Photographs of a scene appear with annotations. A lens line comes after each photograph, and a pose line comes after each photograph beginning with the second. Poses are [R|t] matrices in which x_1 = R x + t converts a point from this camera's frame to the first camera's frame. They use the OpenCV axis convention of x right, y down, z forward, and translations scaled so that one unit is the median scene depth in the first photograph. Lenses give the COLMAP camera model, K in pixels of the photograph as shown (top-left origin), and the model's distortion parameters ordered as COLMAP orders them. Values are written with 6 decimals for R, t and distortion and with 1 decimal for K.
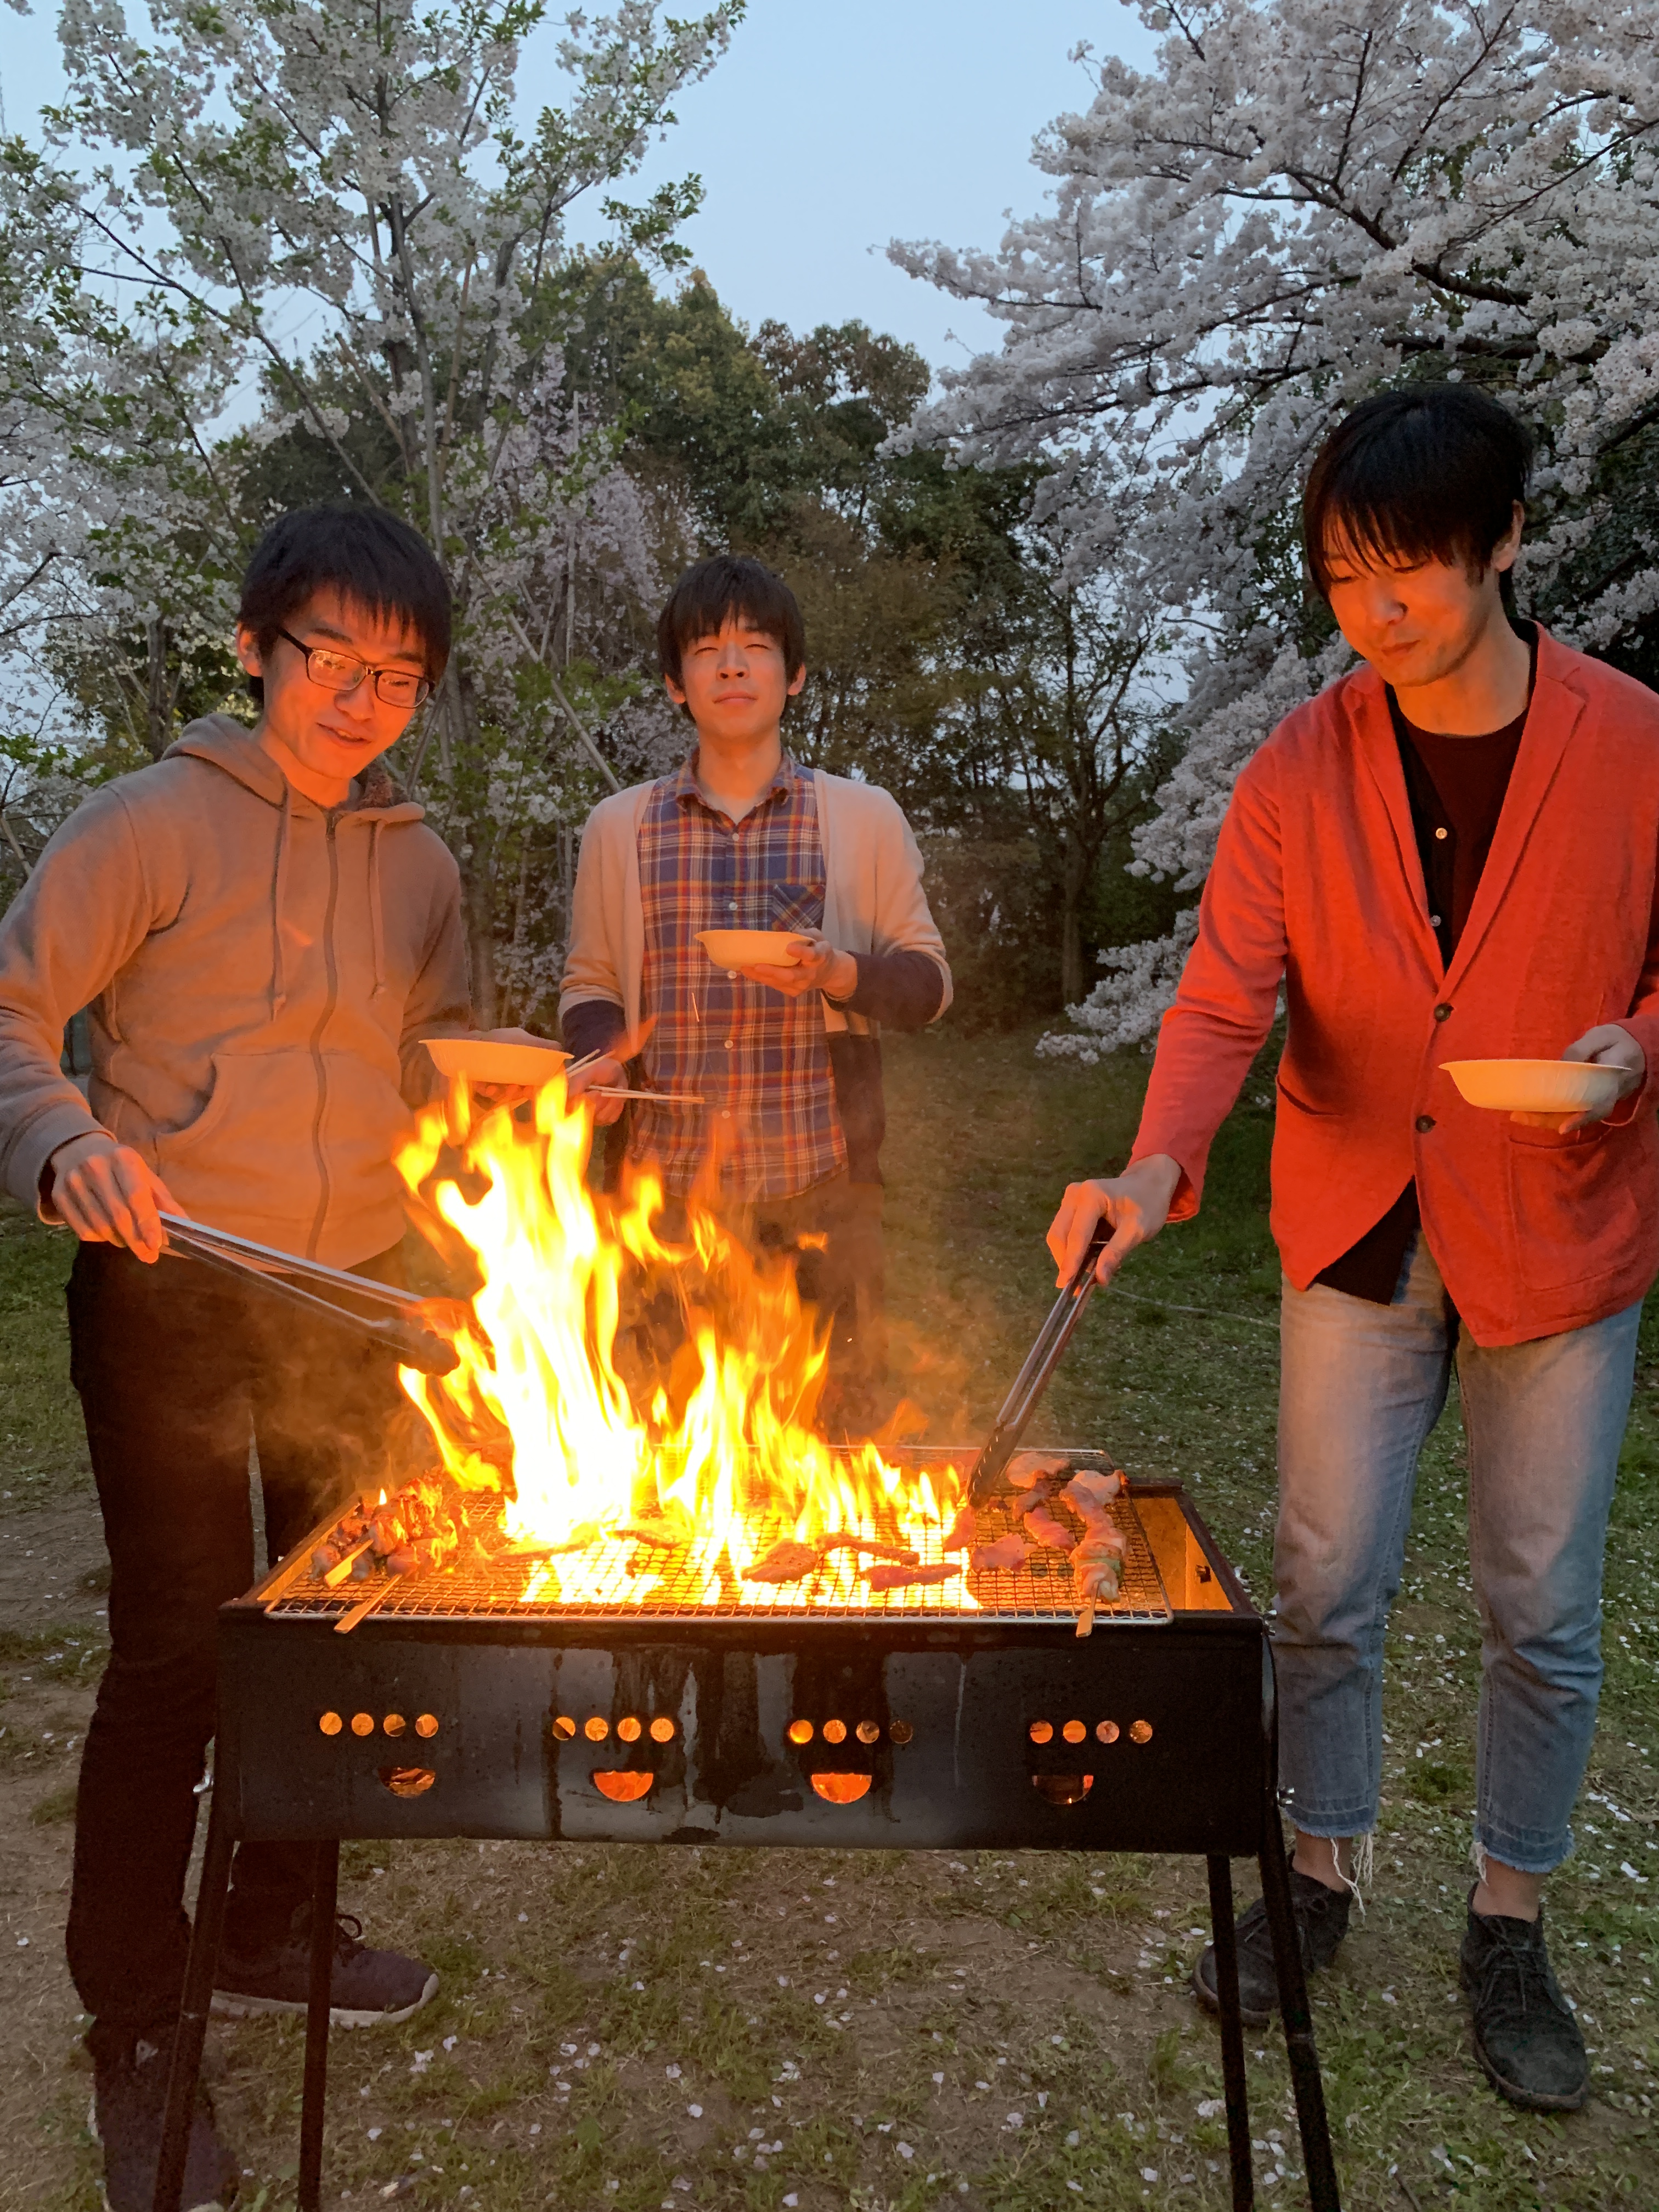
lens RADIAL K [[1724.0, 0, 821.4], [0, 1724.0, 1093.5], [0, 0, 1]] dist [-0.009306, -0.021343]
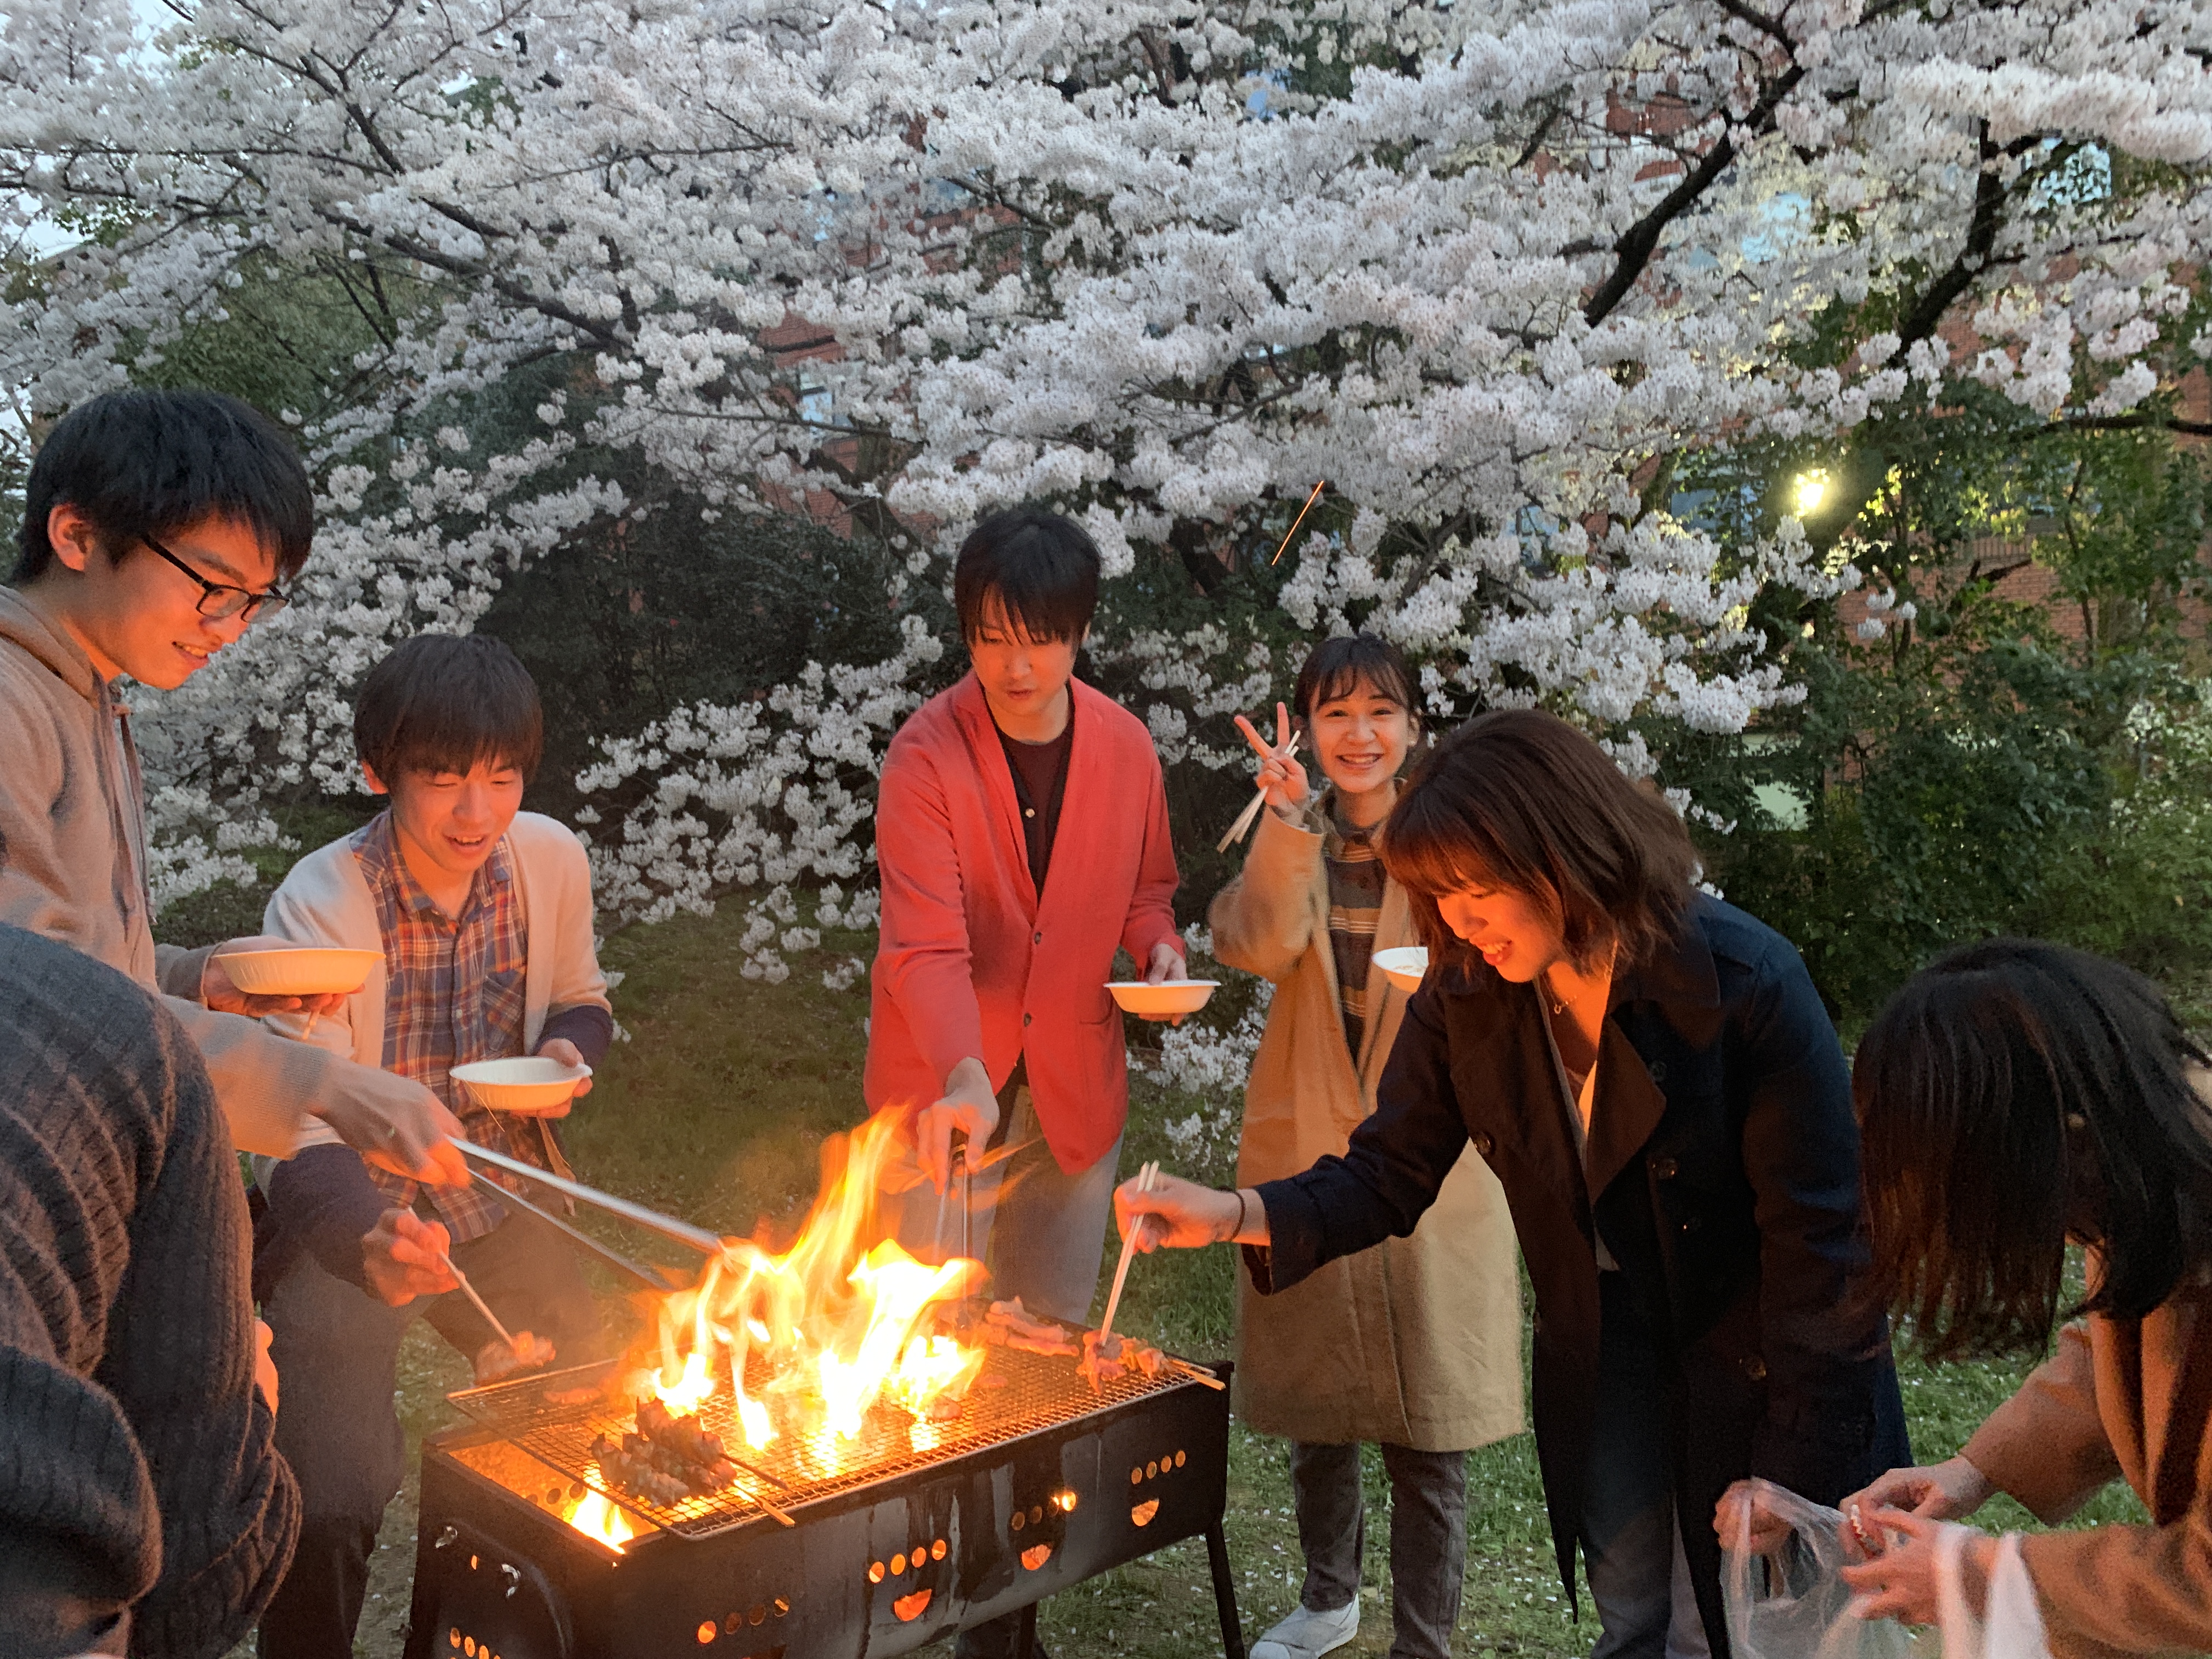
lens RADIAL K [[1724.0, 0, 1102.6], [0, 1724.0, 813.5], [0, 0, 1]] dist [-0.009306, -0.021343]
pose [[0.642619, 0.047276, 0.764726, -0.130188], [0.009061, 0.997556, -0.069284, -0.009694], [-0.766132, 0.051453, 0.640620, 0.011312]]
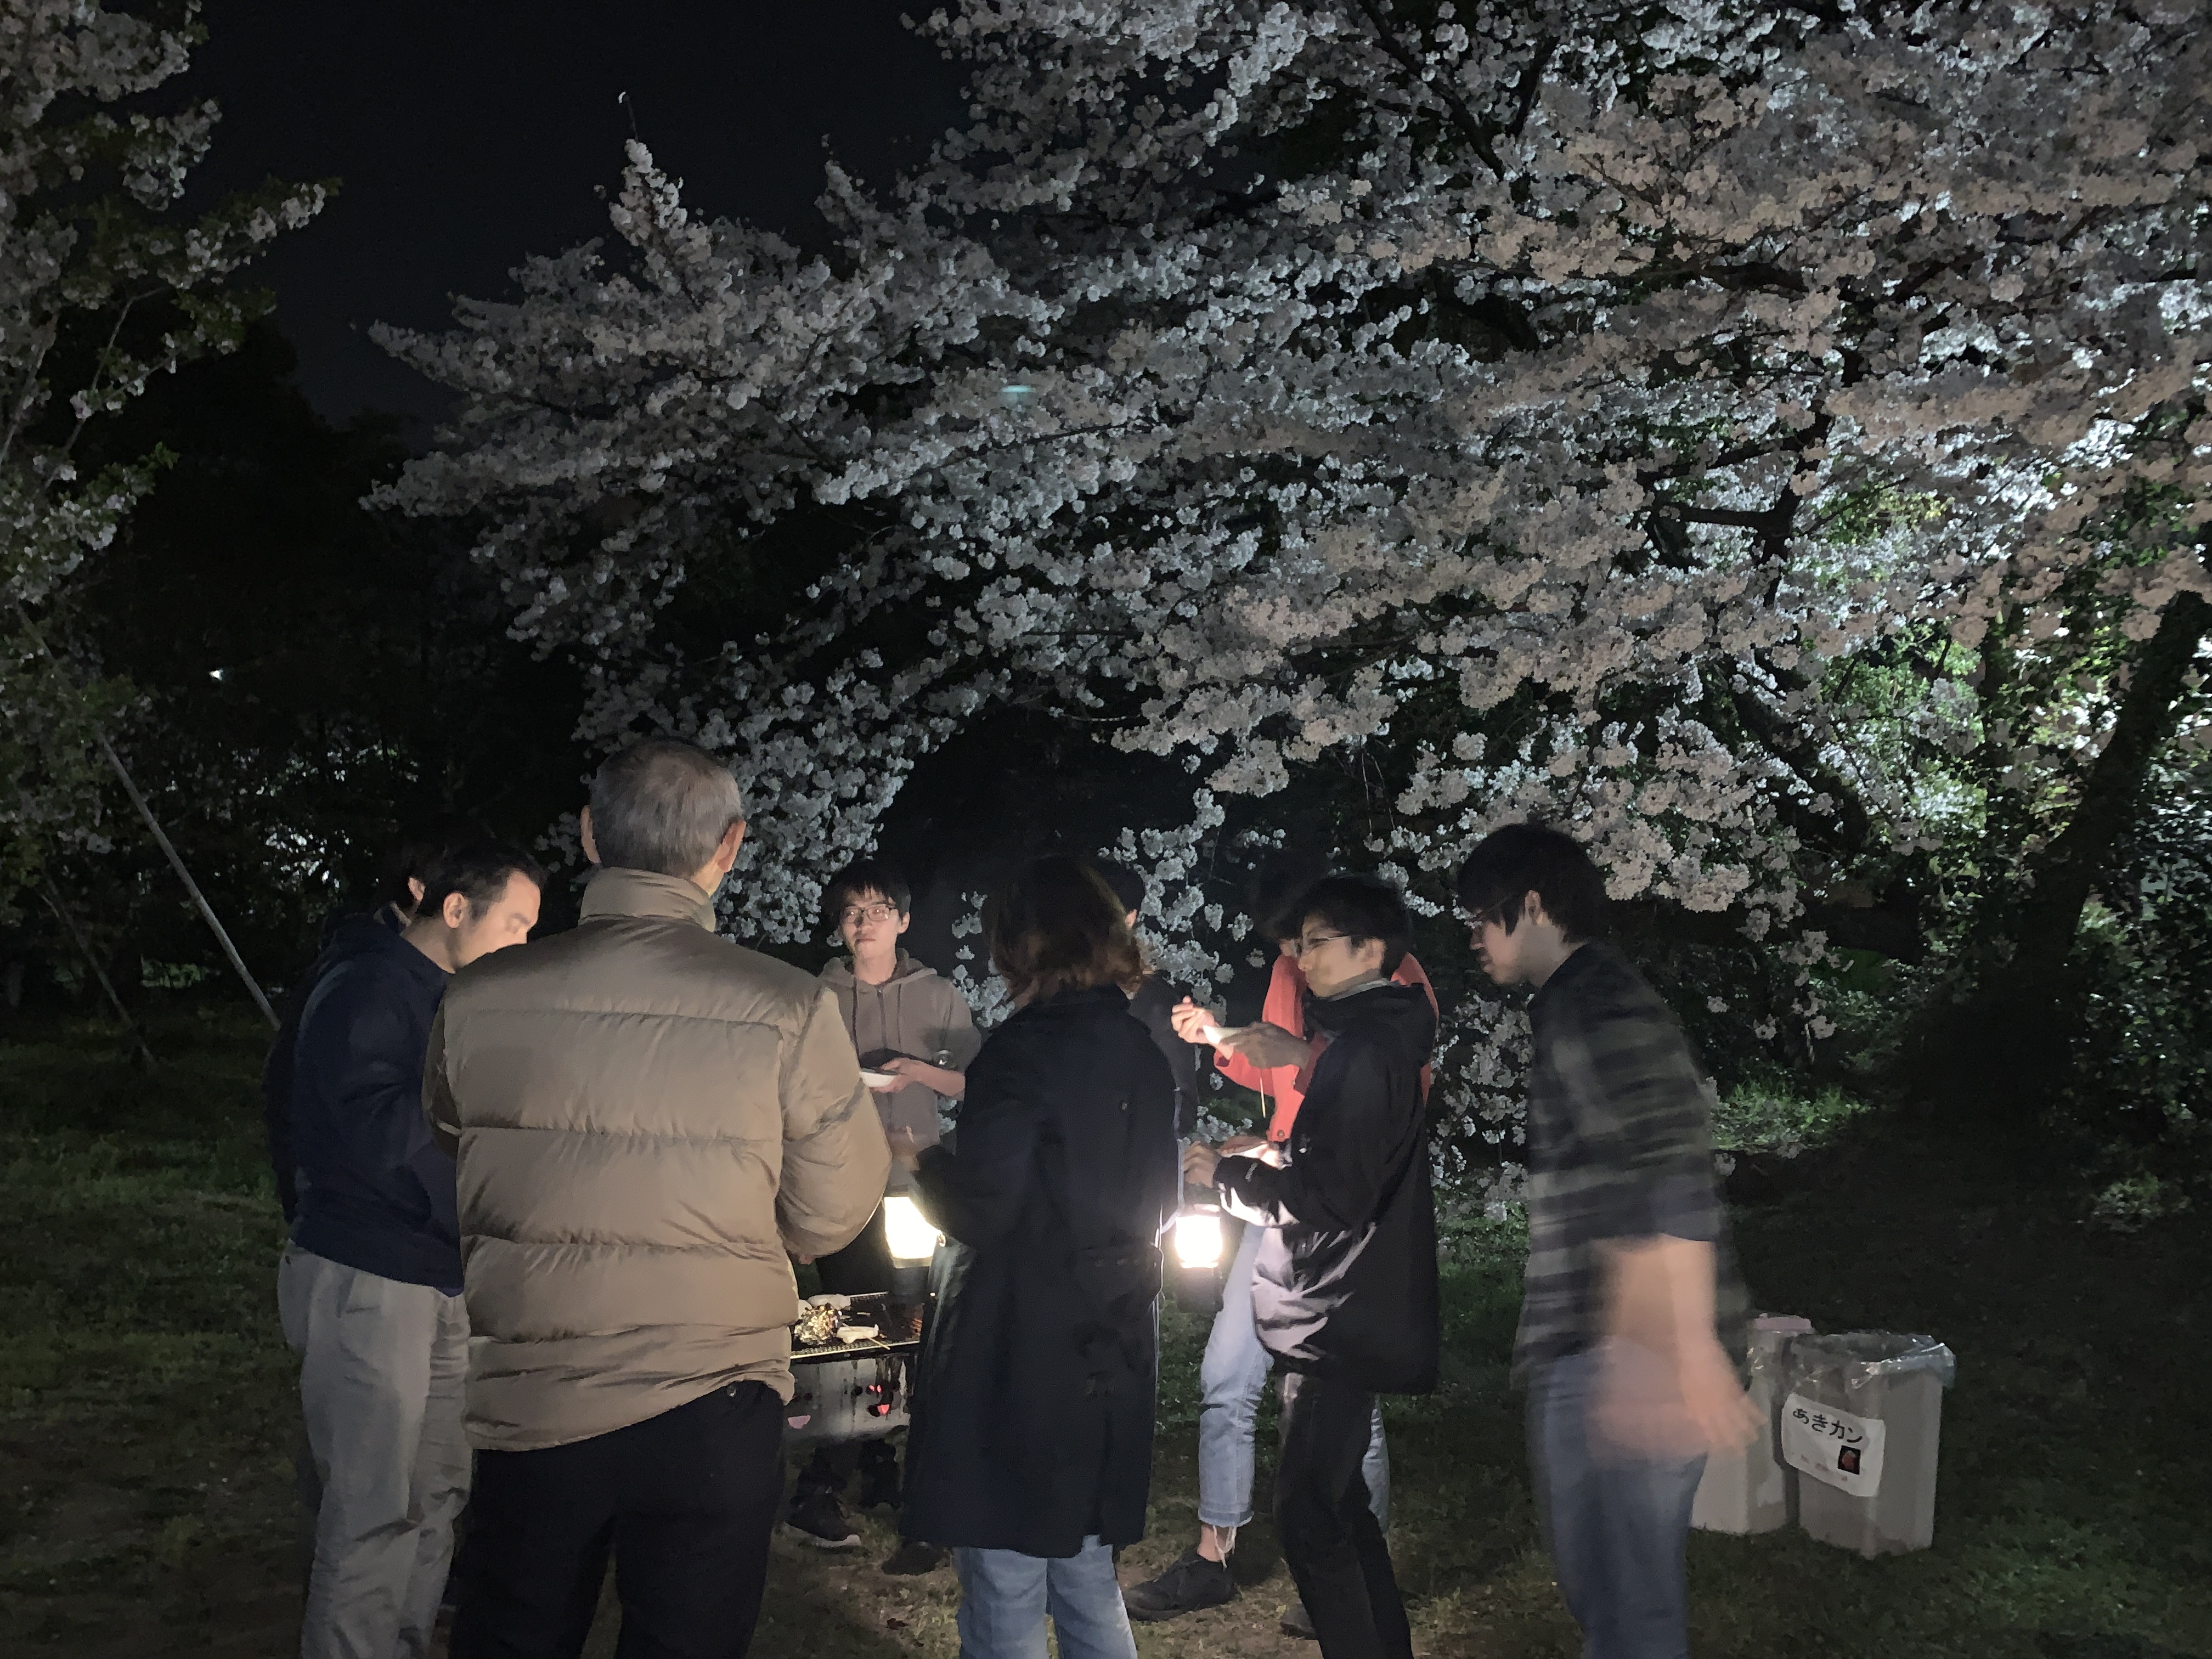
lens RADIAL K [[1724.0, 0, 1107.1], [0, 1724.0, 829.9], [0, 0, 1]] dist [-0.009306, -0.021343]
pose [[0.829487, 0.051551, 0.556142, -0.178544], [0.011560, 0.993934, -0.109374, -0.025240], [-0.558406, 0.097153, 0.823859, -0.192948]]
